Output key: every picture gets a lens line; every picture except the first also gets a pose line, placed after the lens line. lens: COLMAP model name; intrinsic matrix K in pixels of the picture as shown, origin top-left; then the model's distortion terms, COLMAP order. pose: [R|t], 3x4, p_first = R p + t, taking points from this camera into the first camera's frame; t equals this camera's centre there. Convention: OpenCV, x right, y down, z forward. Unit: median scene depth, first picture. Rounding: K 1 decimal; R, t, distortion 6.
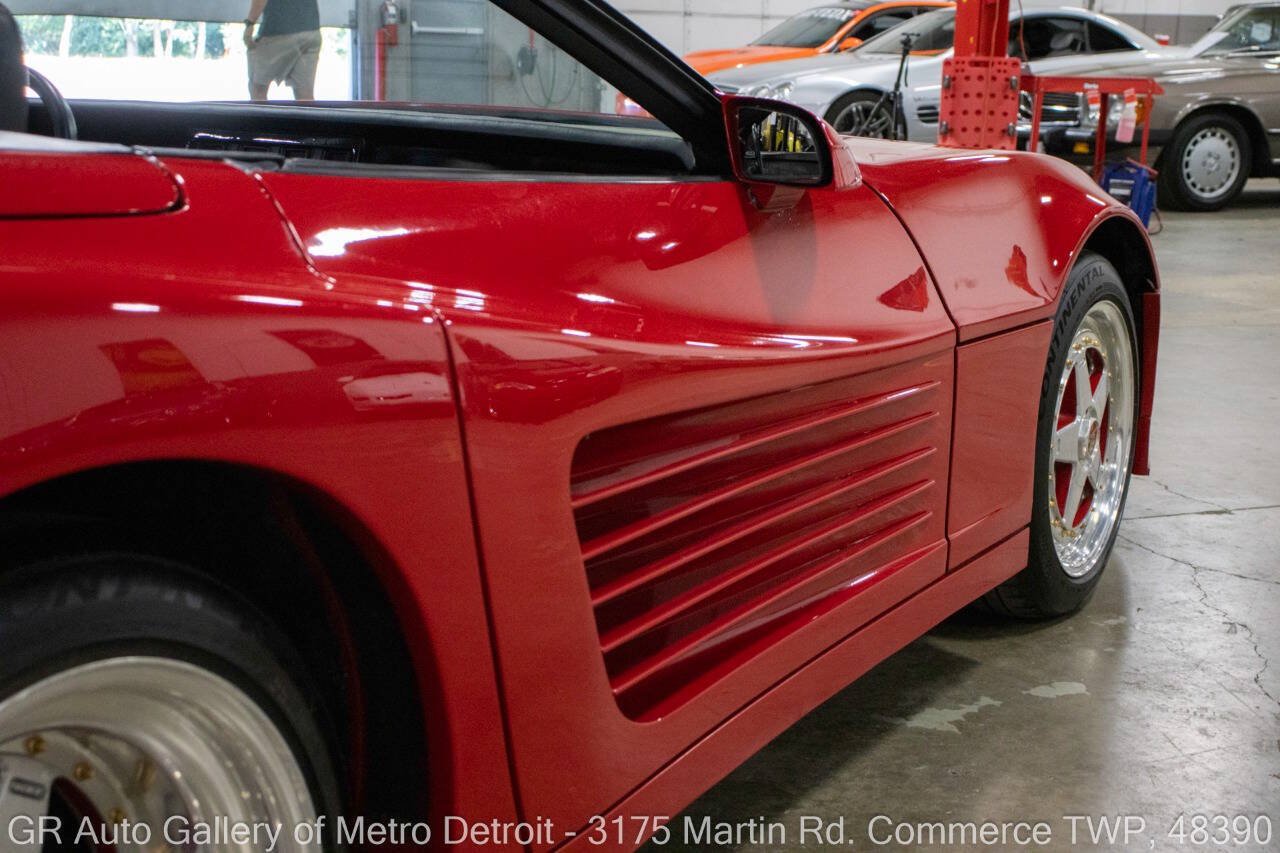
lens RADIAL K [[2145.9, 0, 640.0], [0, 2145.9, 426.5], [0, 0, 1]] dist [-0.032331, 1.694869]
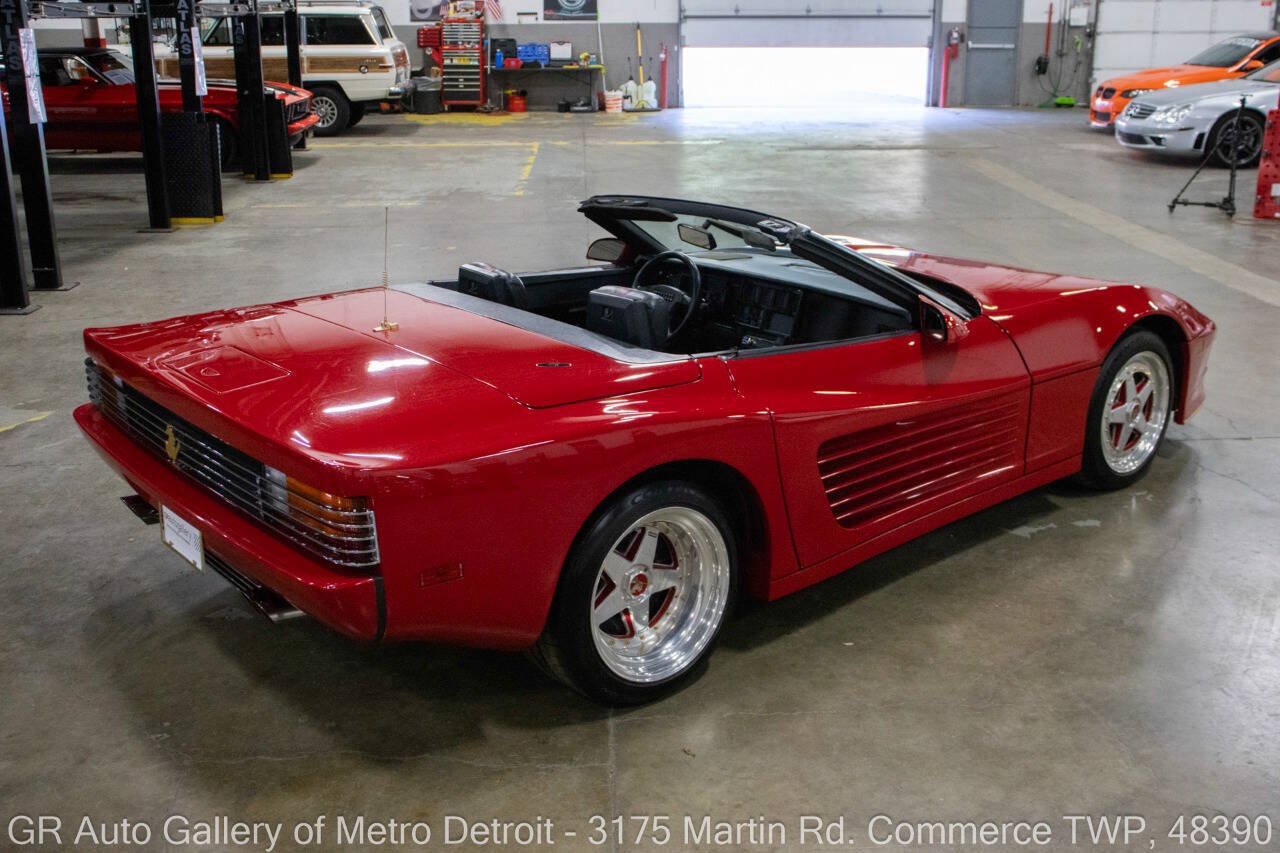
lens RADIAL K [[1954.9, 0, 640.0], [0, 1954.9, 426.5], [0, 0, 1]] dist [-0.045962, 0.010447]
pose [[0.939218, 0.081828, -0.333426, 0.357328], [-0.036464, 0.989464, 0.140114, -0.217007], [0.341378, -0.119440, 0.932306, -0.946395]]
